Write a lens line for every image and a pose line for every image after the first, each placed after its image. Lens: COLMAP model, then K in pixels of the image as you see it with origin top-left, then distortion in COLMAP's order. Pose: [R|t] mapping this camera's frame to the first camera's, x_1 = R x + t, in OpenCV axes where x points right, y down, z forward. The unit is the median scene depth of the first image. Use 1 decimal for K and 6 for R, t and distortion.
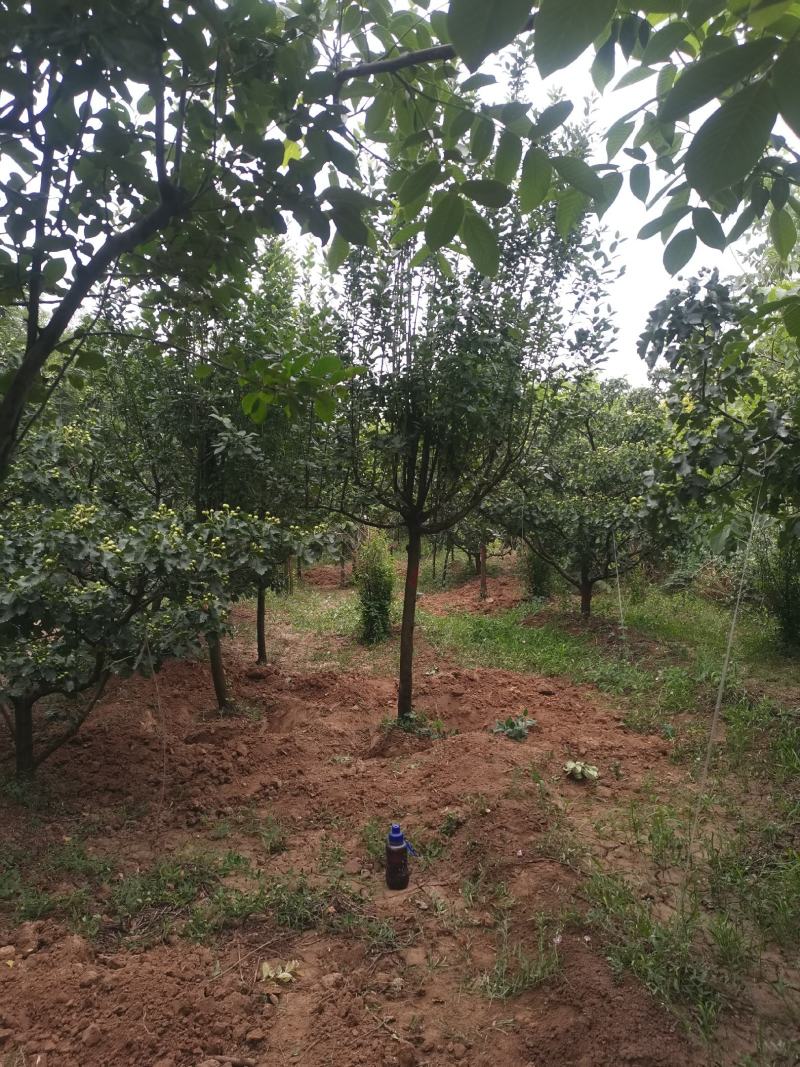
lens RADIAL K [[801.7, 0, 401.6], [0, 801.7, 529.8], [0, 0, 1]] dist [0.065486, -0.048251]
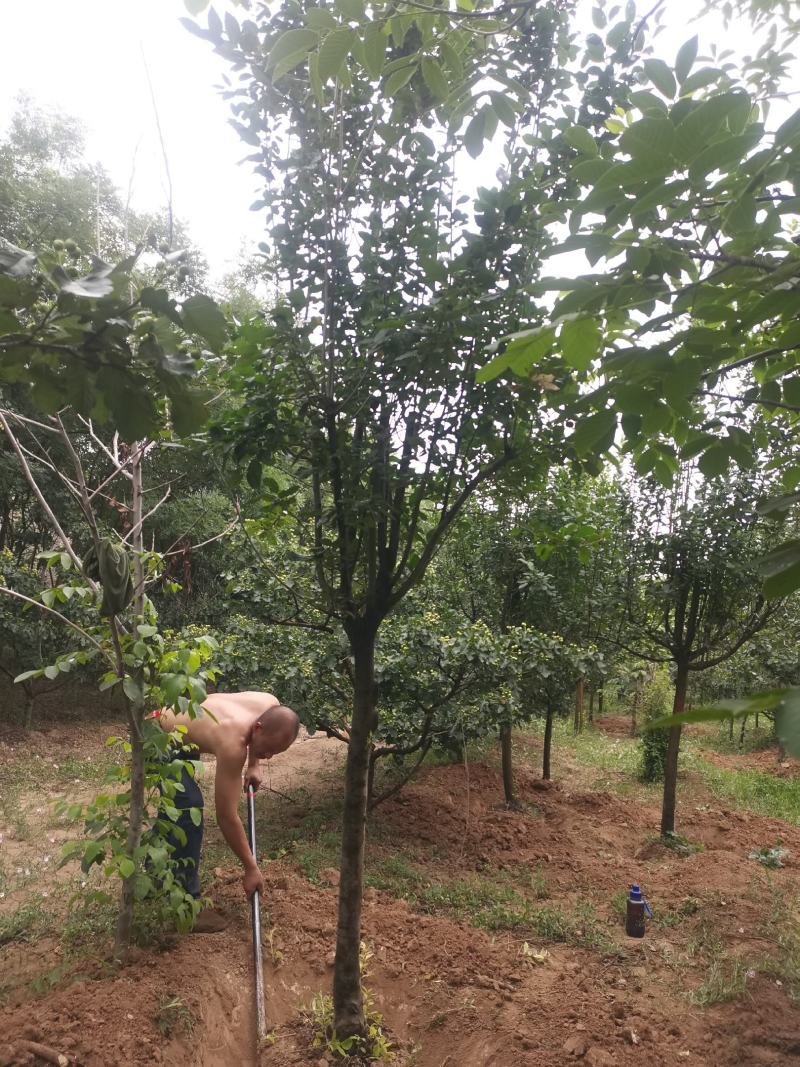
lens RADIAL K [[801.7, 0, 401.6], [0, 801.7, 529.8], [0, 0, 1]] dist [0.065486, -0.048251]
pose [[0.928190, 0.041625, -0.369771, 0.079942], [-0.109464, 0.980297, -0.164423, 0.054776], [0.355642, 0.193092, 0.914459, -0.326072]]
